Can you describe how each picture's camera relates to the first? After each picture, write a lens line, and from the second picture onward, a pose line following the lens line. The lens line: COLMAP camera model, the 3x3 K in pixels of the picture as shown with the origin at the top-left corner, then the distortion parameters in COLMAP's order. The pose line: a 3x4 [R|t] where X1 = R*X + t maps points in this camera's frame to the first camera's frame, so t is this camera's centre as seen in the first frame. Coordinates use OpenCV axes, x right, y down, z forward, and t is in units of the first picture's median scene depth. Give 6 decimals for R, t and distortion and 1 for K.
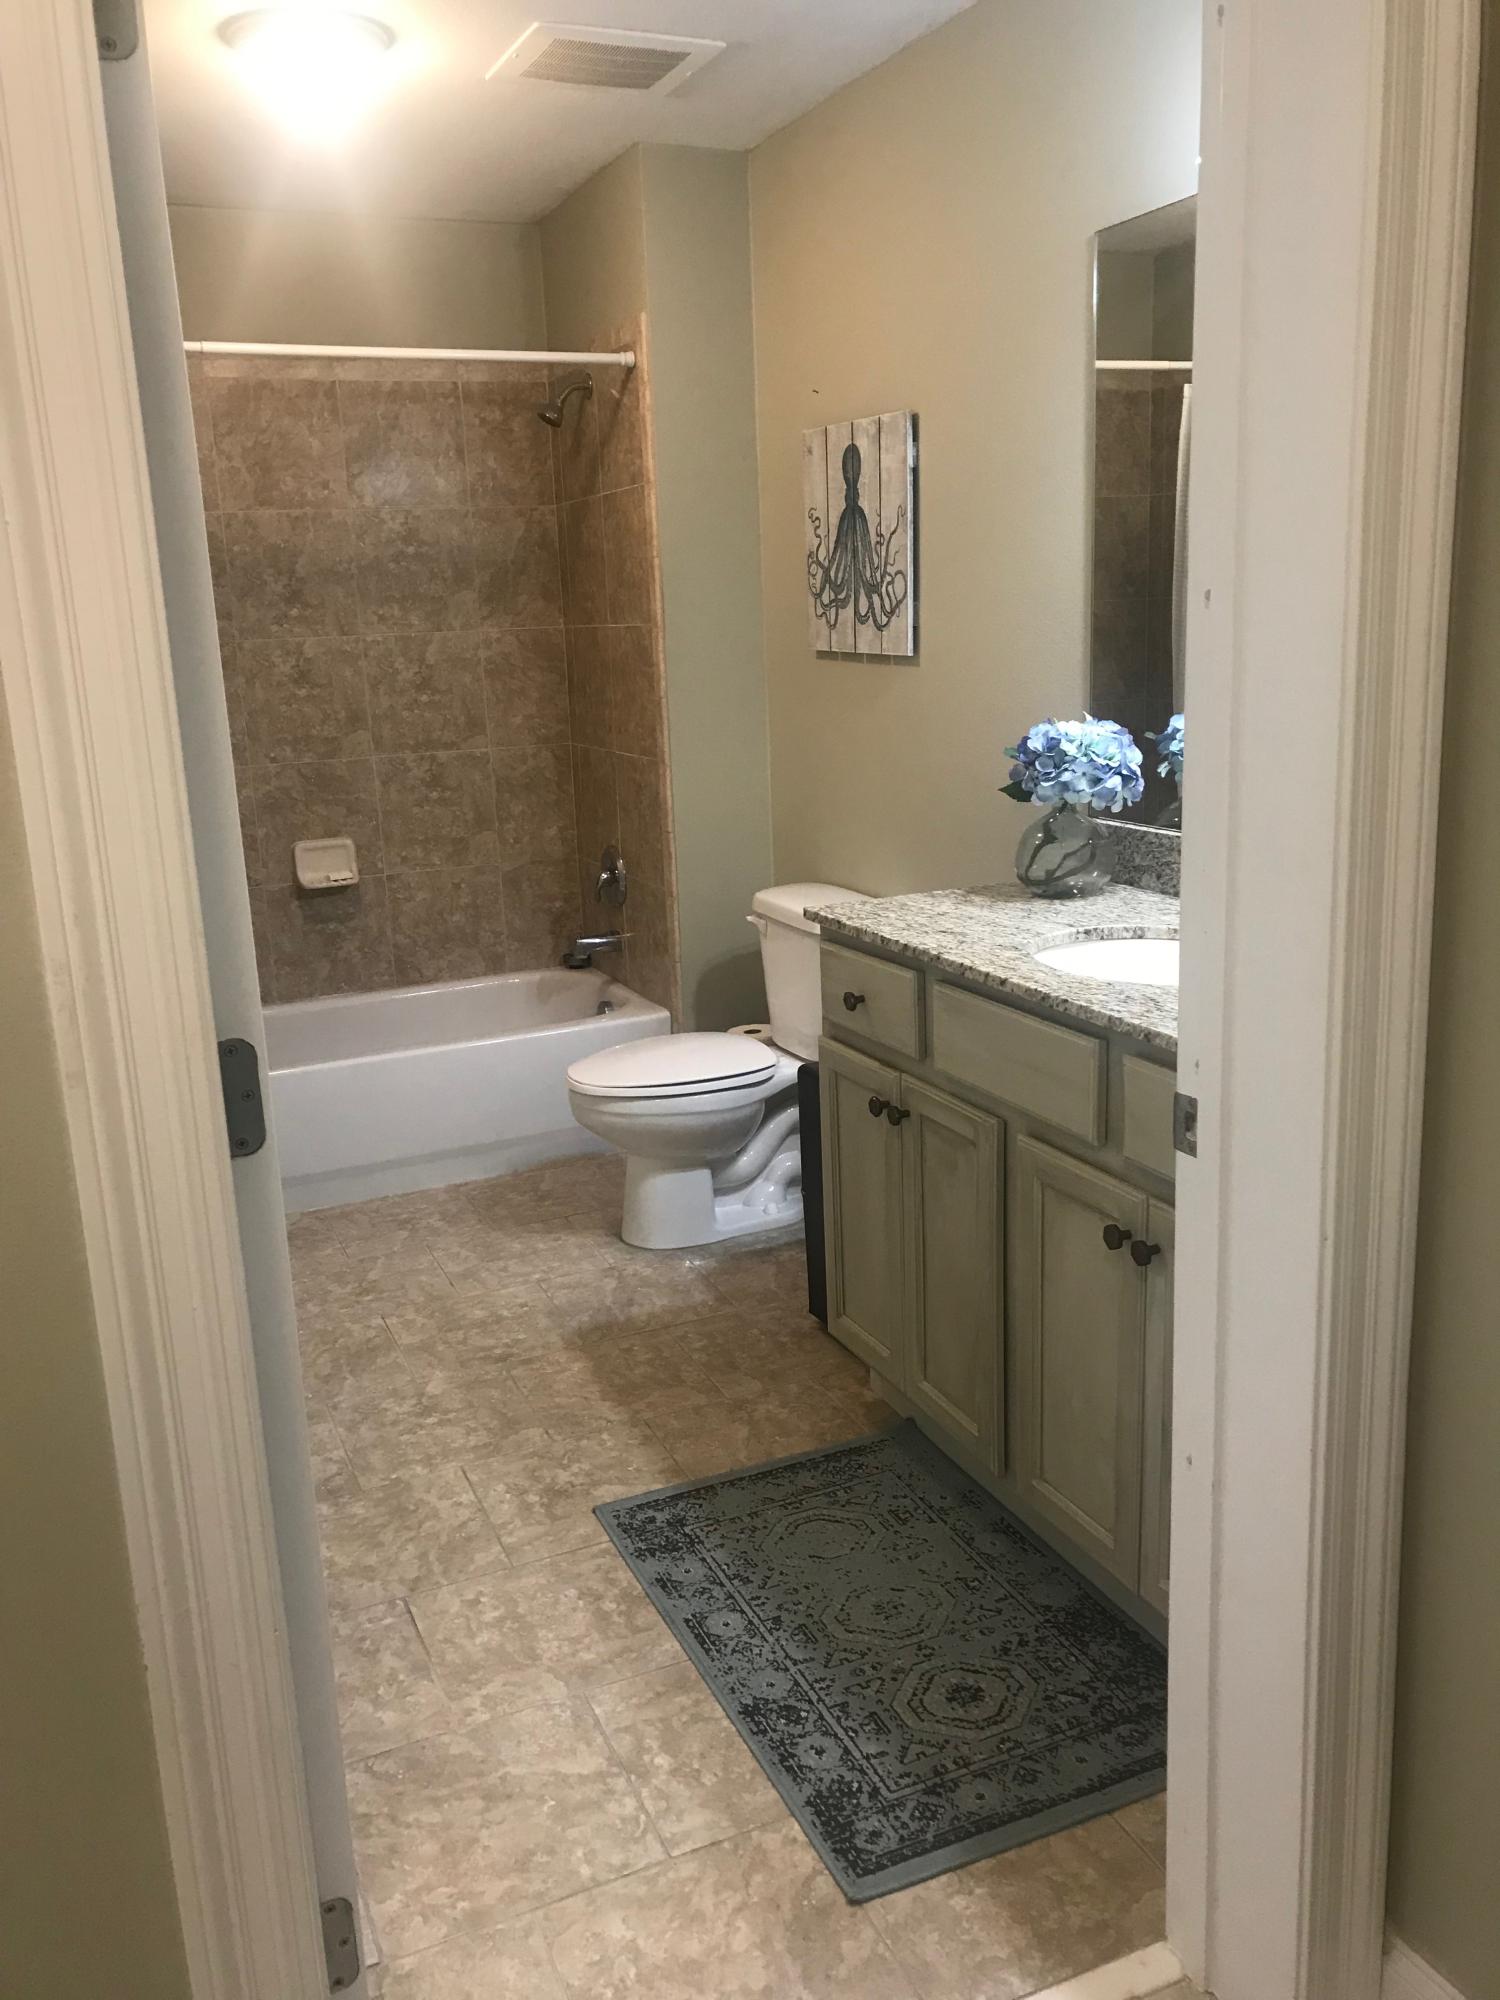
lens RADIAL K [[1641.3, 0, 750.0], [0, 1641.3, 1000.0], [0, 0, 1]] dist [0.013655, 0.008481]
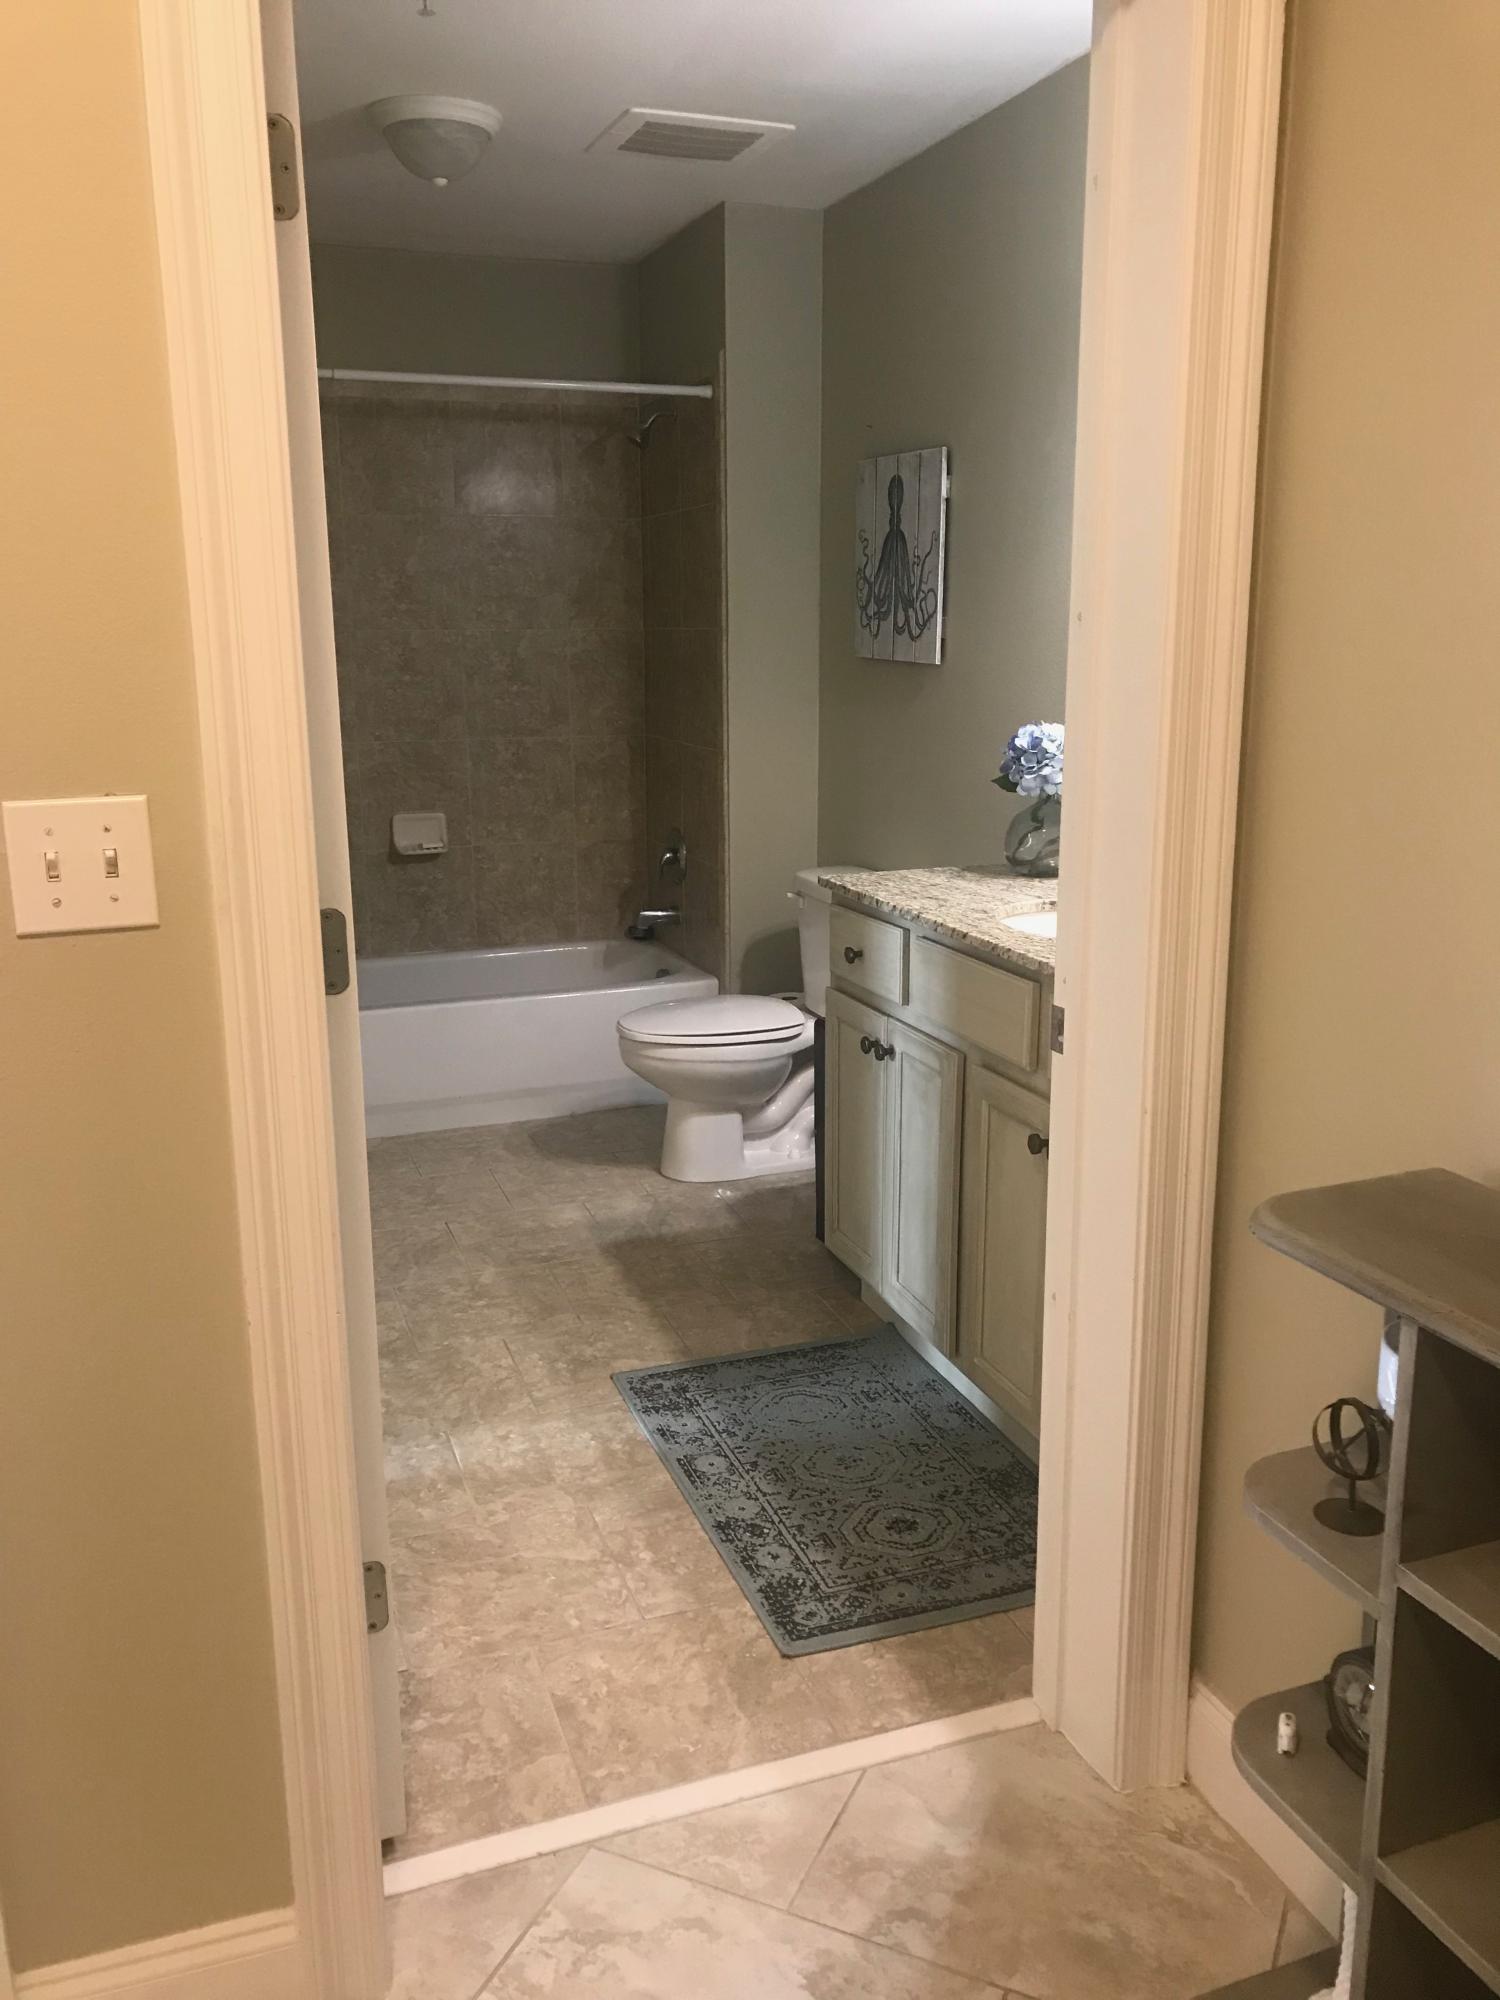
lens RADIAL K [[1635.8, 0, 750.0], [0, 1635.8, 1000.0], [0, 0, 1]] dist [0.057889, -0.121320]
pose [[0.997285, 0.048581, -0.055333, 0.055146], [-0.048892, 0.998795, -0.004279, 0.040590], [0.055059, 0.006972, 0.998459, -0.166883]]
